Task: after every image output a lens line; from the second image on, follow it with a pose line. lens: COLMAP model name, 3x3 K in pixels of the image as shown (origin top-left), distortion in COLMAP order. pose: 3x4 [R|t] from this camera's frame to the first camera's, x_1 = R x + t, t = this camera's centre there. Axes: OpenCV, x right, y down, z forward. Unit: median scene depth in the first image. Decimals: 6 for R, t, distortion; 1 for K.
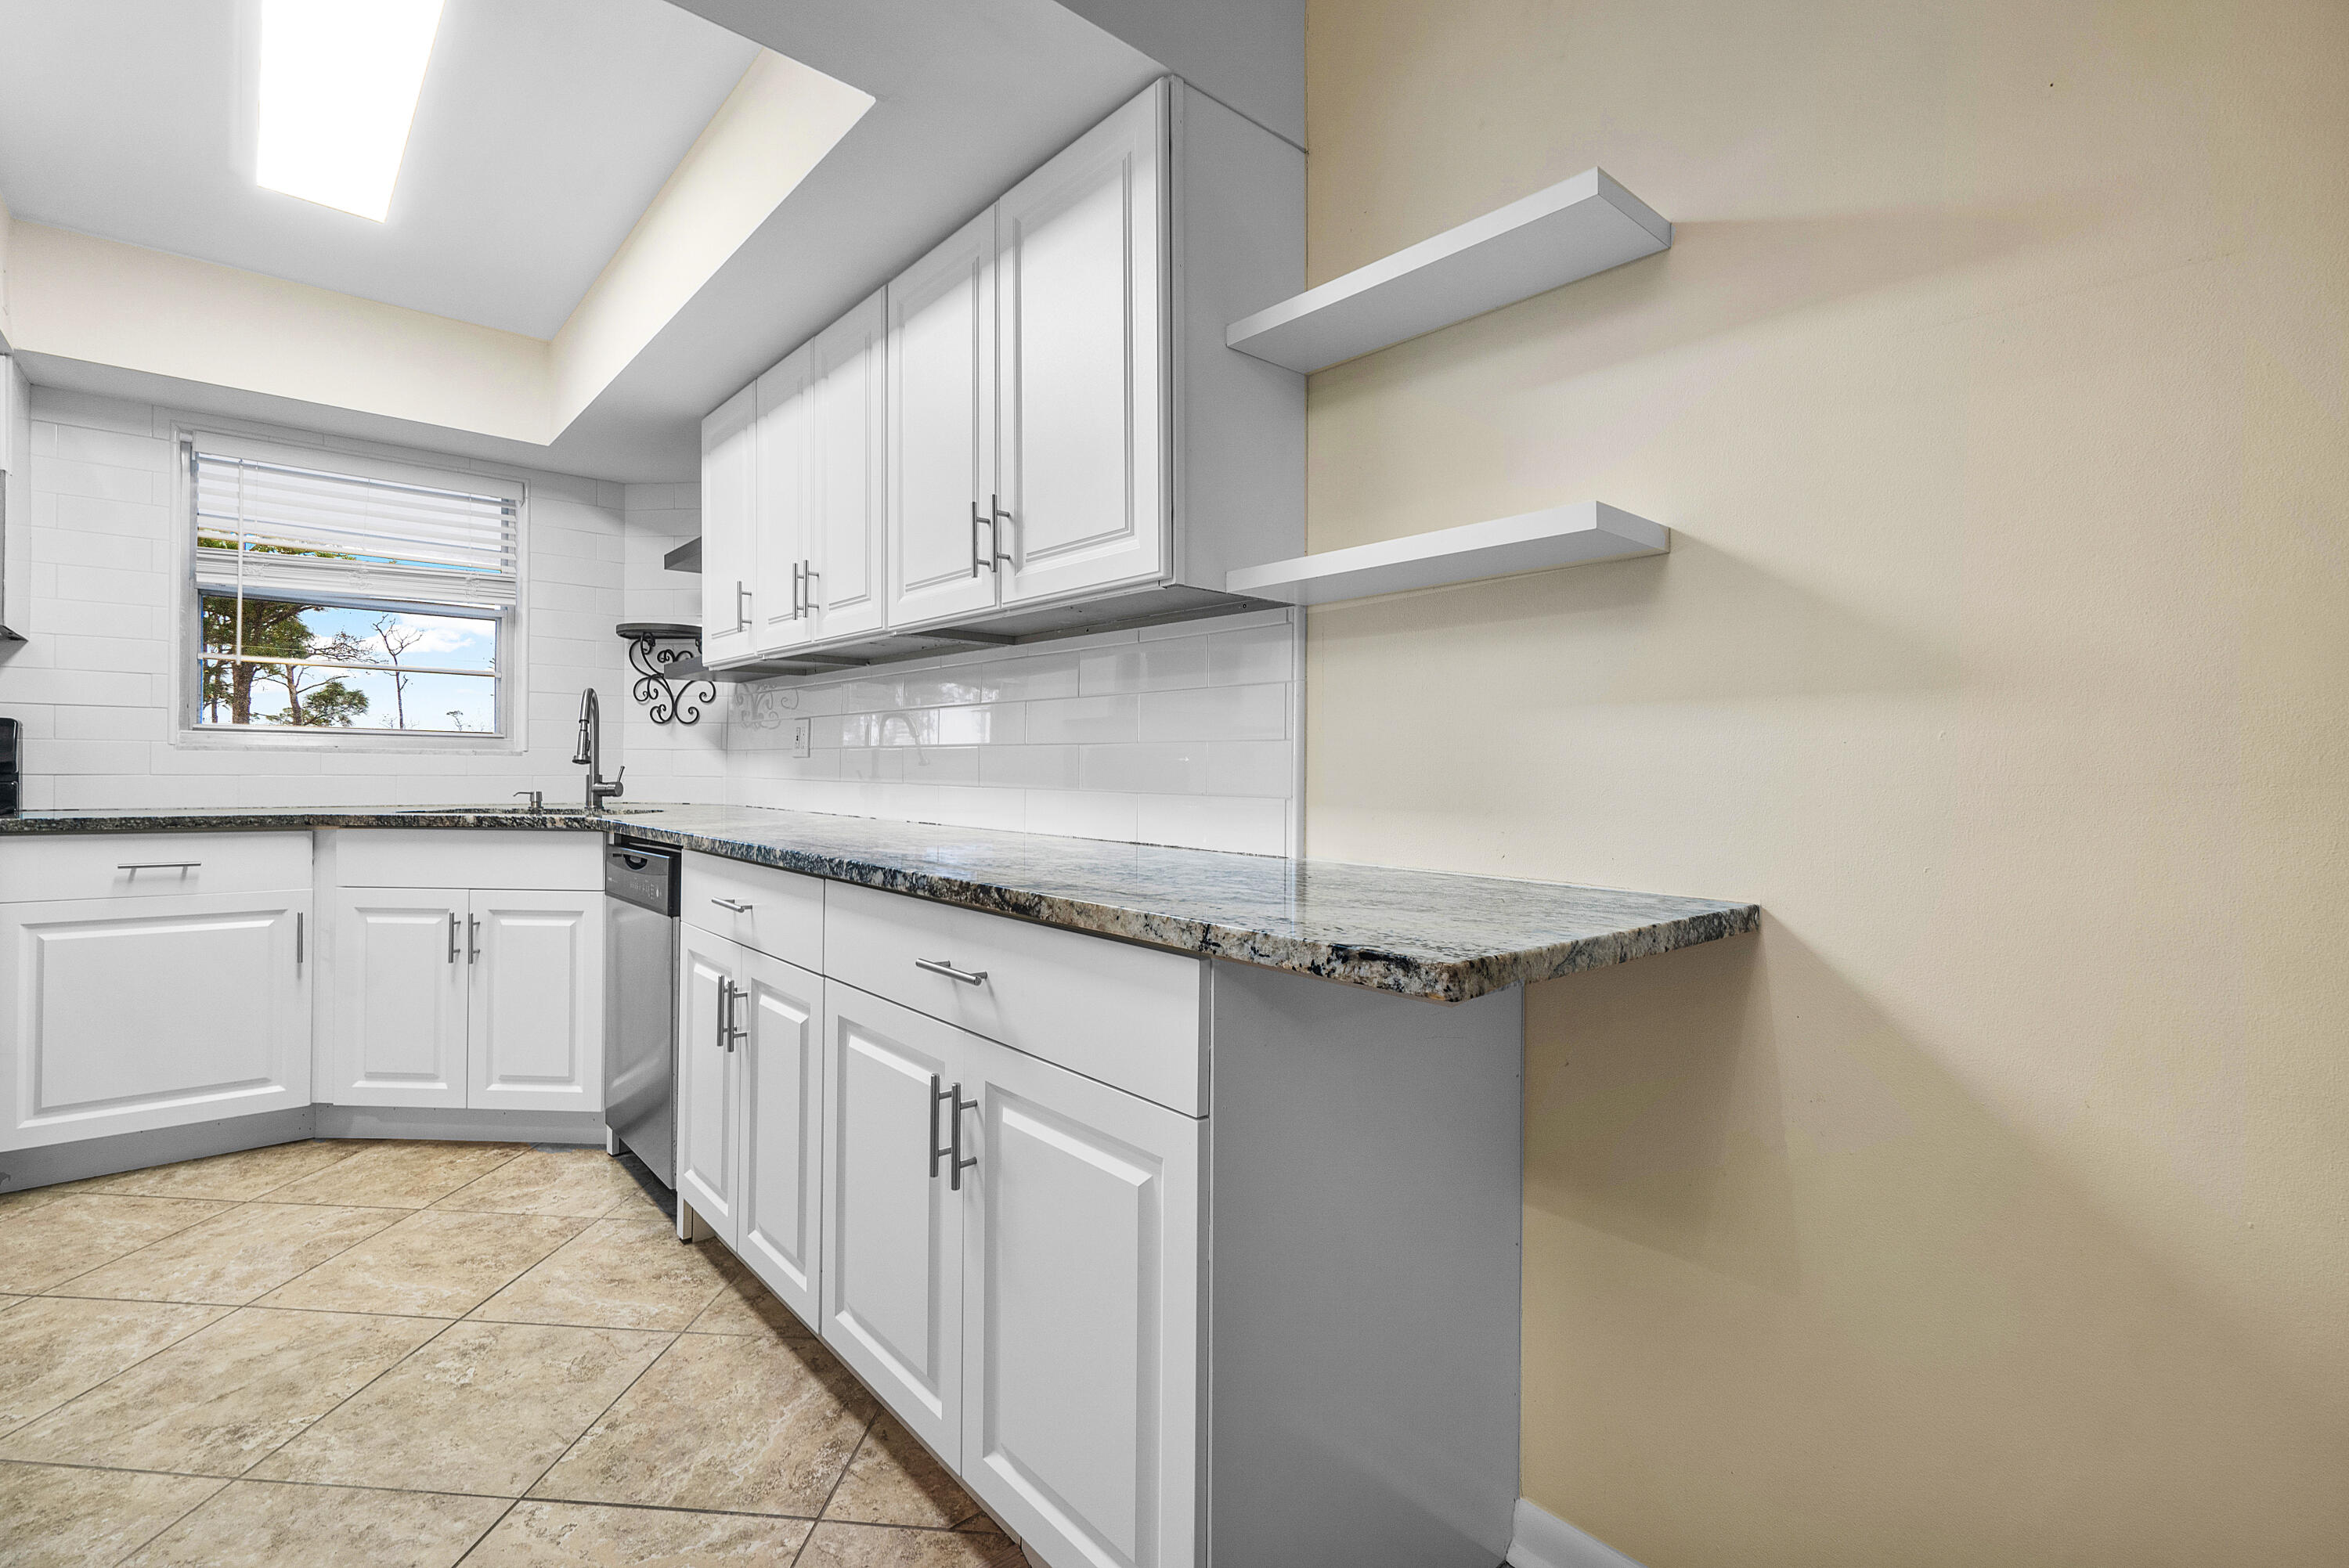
lens RADIAL K [[1043.5, 0, 1118.4], [0, 1043.5, 751.7], [0, 0, 1]] dist [-0.003634, -0.001153]
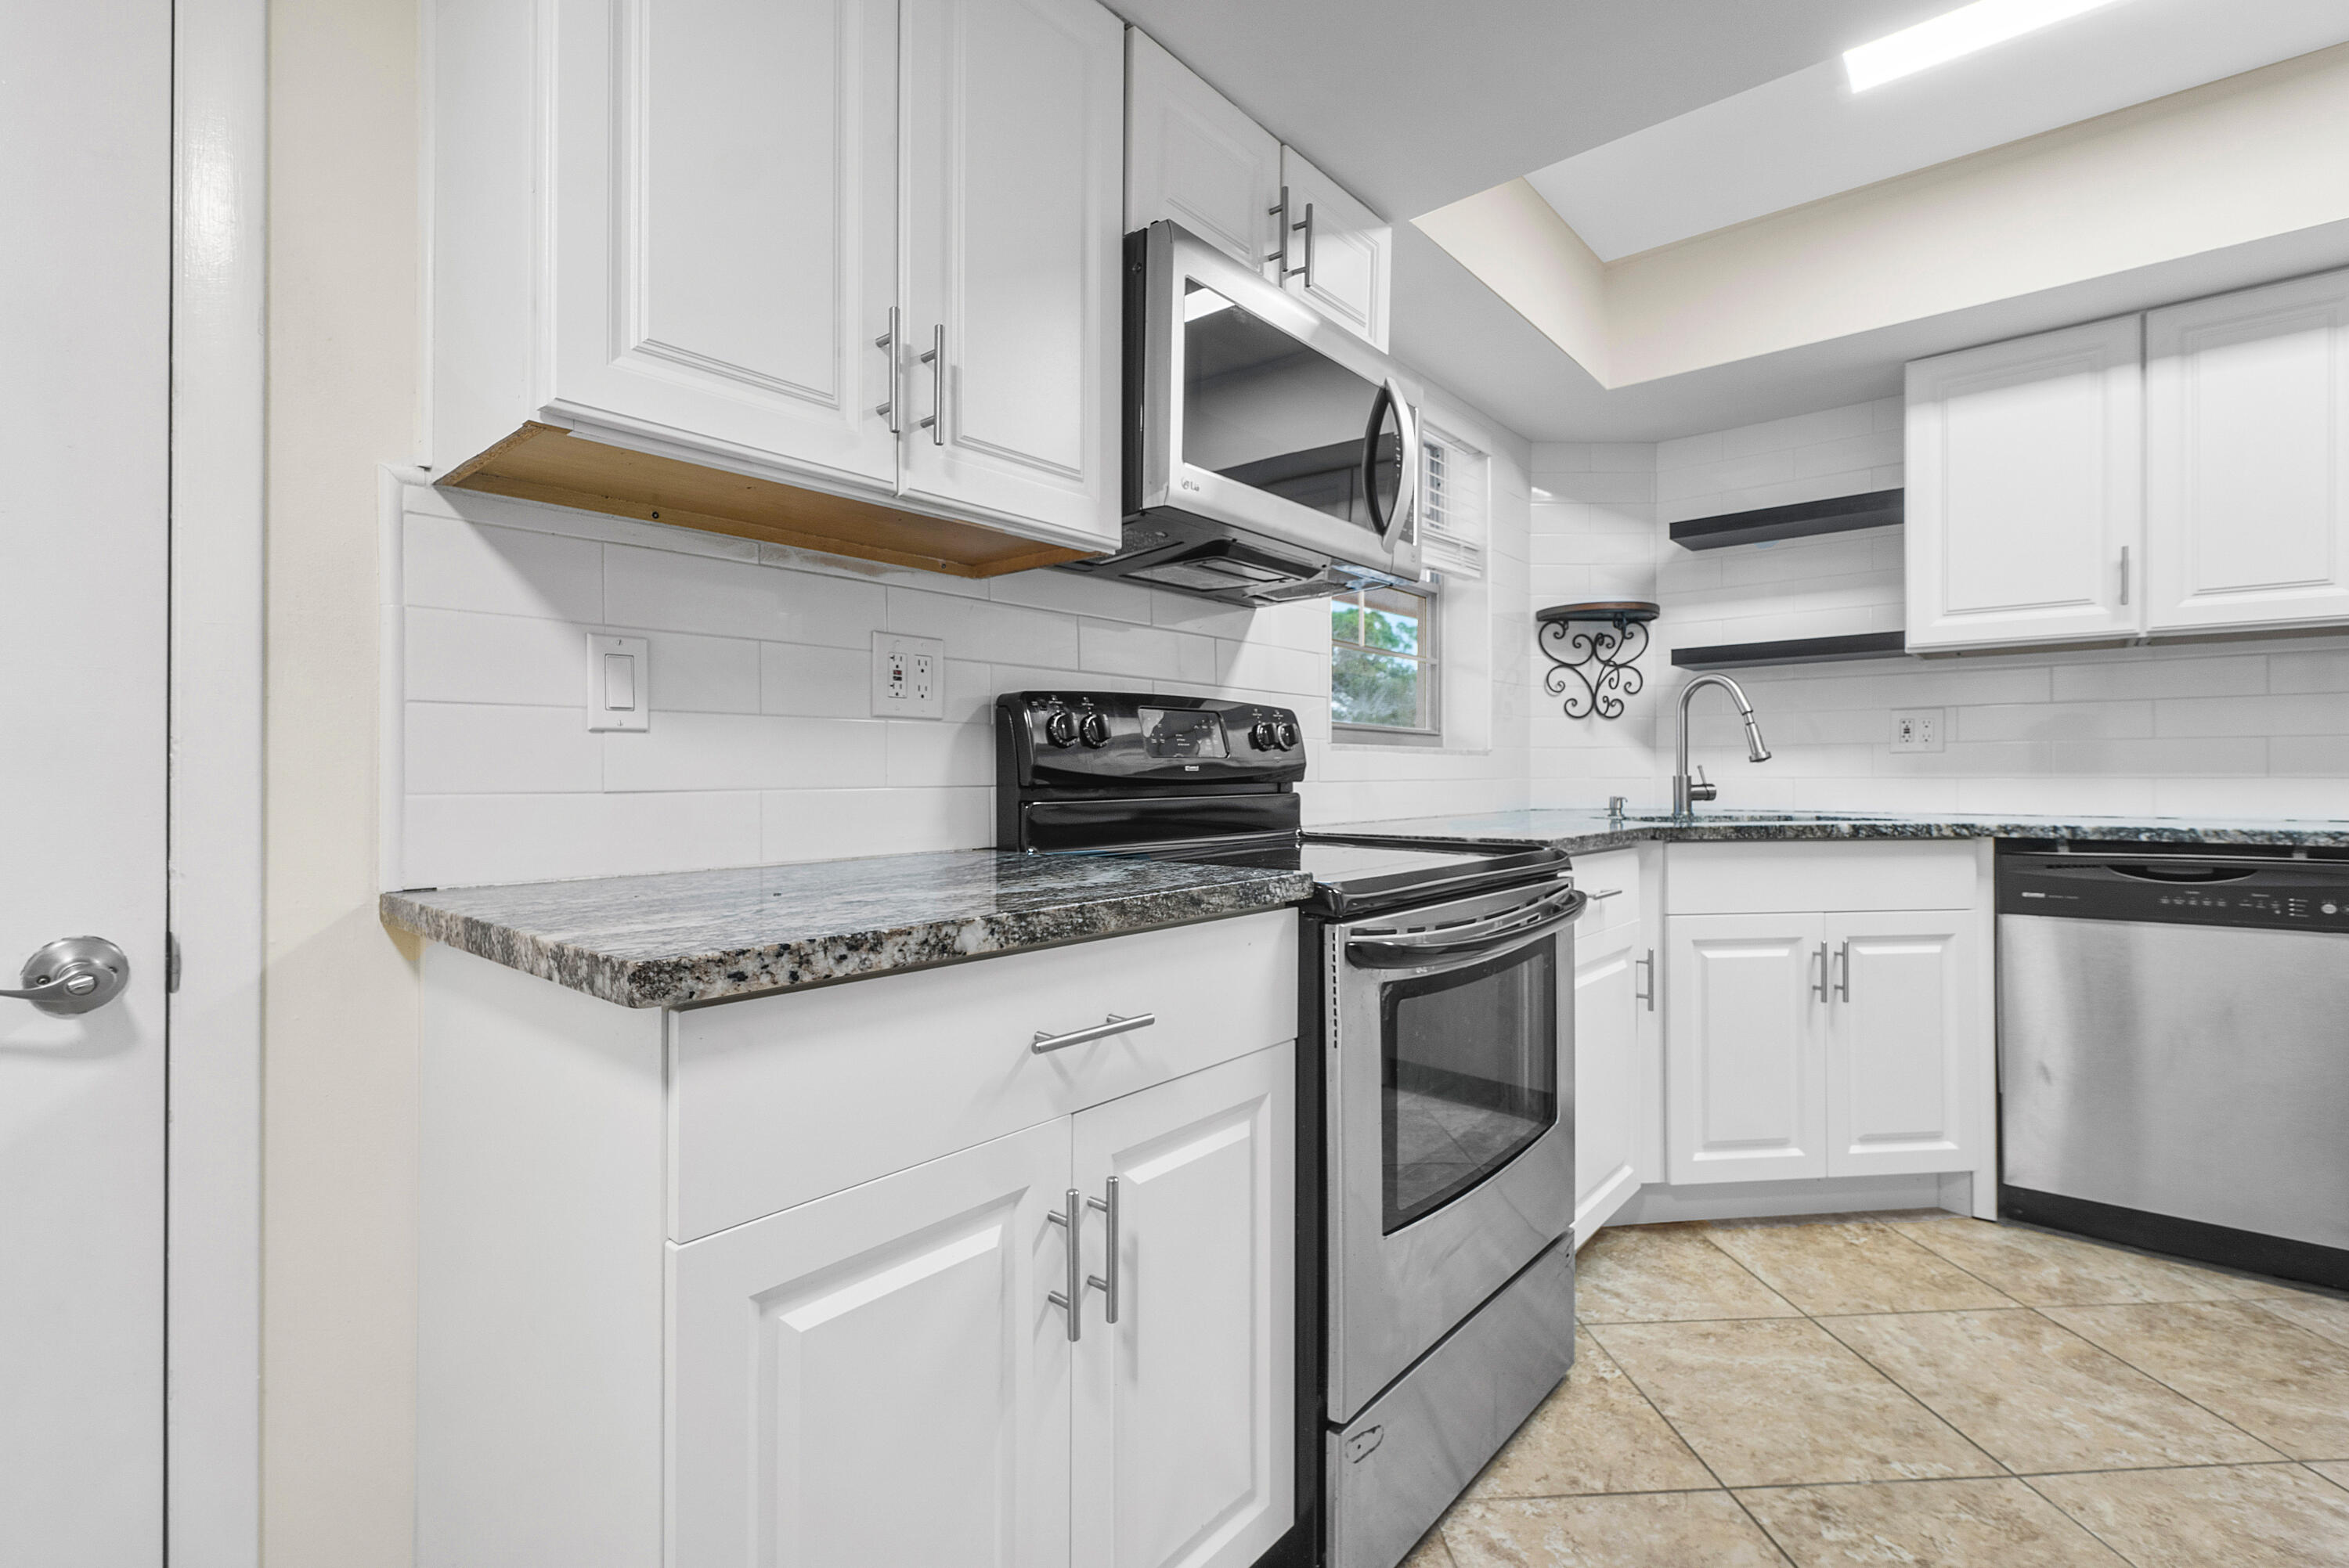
lens RADIAL K [[1043.5, 0, 1170.3], [0, 1043.5, 739.9], [0, 0, 1]] dist [-0.003634, -0.001153]
pose [[0.991657, -0.008329, 0.128632, -1.339331], [0.010161, 0.999856, -0.013595, 0.000201], [-0.128501, 0.014789, 0.991599, 0.256282]]
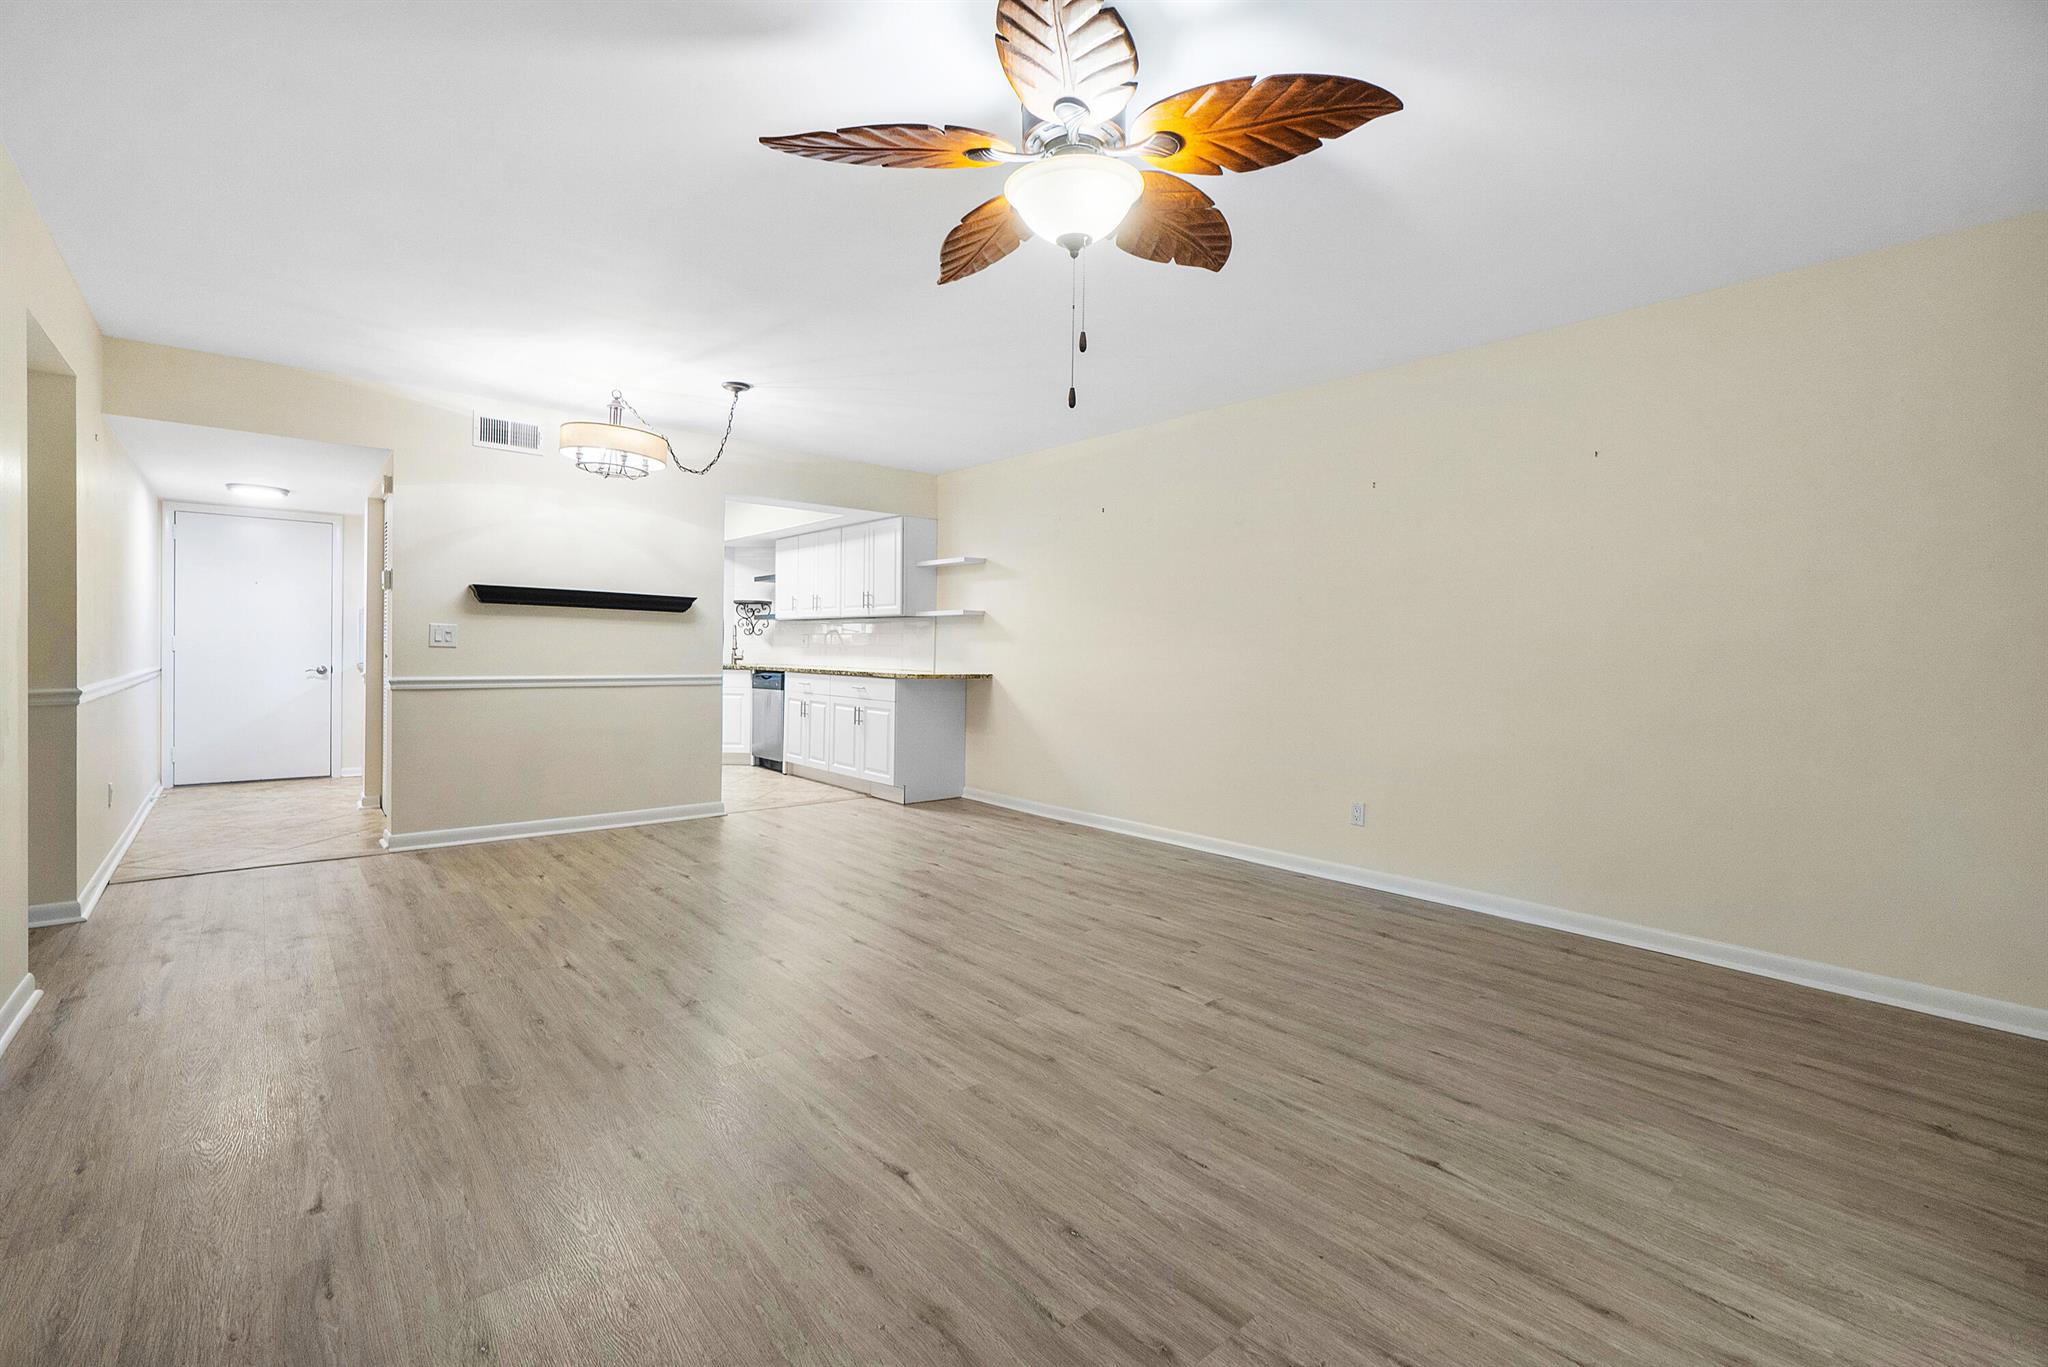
lens RADIAL K [[909.9, 0, 1008.0], [0, 909.9, 651.4], [0, 0, 1]] dist [-0.003634, -0.001153]
pose [[0.999887, 0.008923, 0.012089, 0.301264], [-0.009059, 0.999896, 0.011204, -0.024215], [-0.011988, -0.011313, 0.999864, -2.010093]]
